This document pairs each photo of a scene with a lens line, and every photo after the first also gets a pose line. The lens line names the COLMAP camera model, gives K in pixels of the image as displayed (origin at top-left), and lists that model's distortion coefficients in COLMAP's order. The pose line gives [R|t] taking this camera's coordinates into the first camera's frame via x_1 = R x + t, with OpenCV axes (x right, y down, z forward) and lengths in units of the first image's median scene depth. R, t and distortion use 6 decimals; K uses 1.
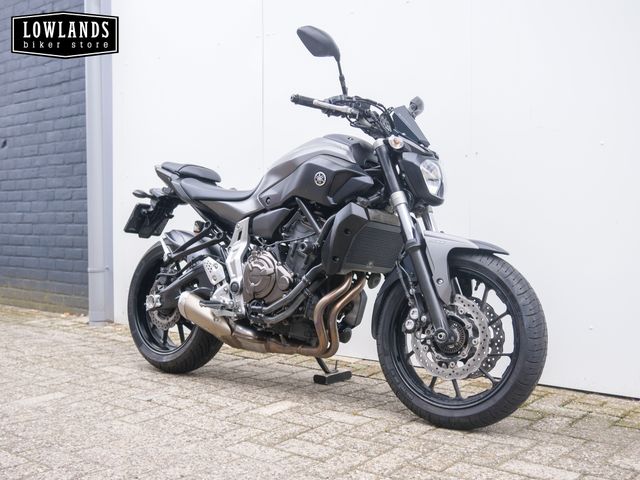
lens RADIAL K [[745.6, 0, 319.6], [0, 745.6, 236.2], [0, 0, 1]] dist [-0.034098, 0.000000]
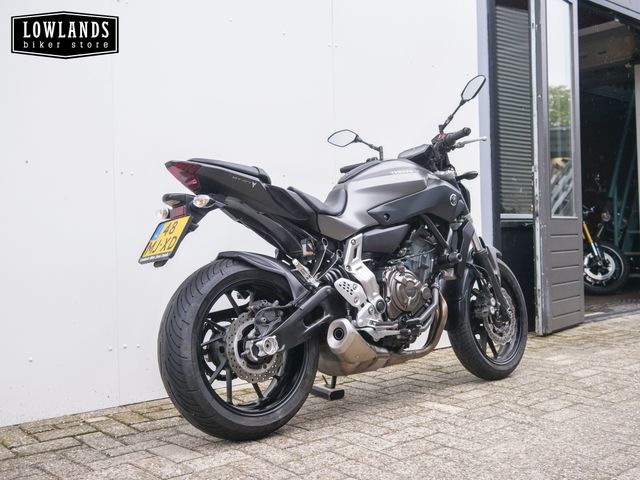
lens RADIAL K [[745.6, 0, 319.7], [0, 745.6, 240.2], [0, 0, 1]] dist [-0.034098, 0.000000]
pose [[0.171892, -0.006516, 0.985094, -1.050582], [0.048905, 0.998802, -0.001927, -0.017280], [-0.983901, 0.048507, 0.172004, 0.891941]]
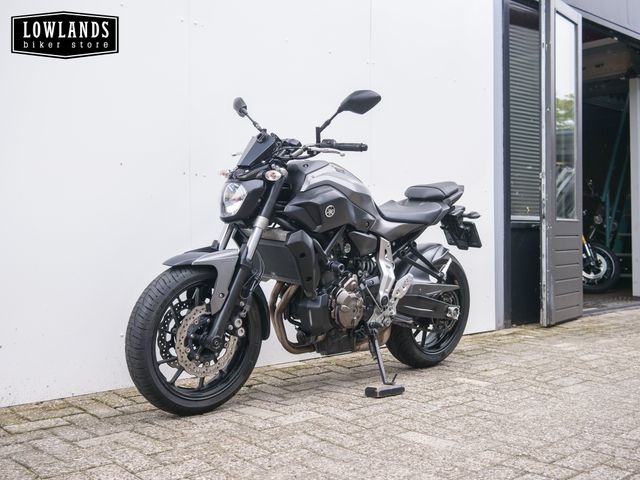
lens RADIAL K [[745.6, 0, 321.0], [0, 745.6, 240.2], [0, 0, 1]] dist [-0.034098, 0.000000]
pose [[0.149744, -0.007094, 0.988699, -1.220449], [0.030691, 0.999526, 0.002523, -0.018028], [-0.988248, 0.029966, 0.149891, 0.965187]]
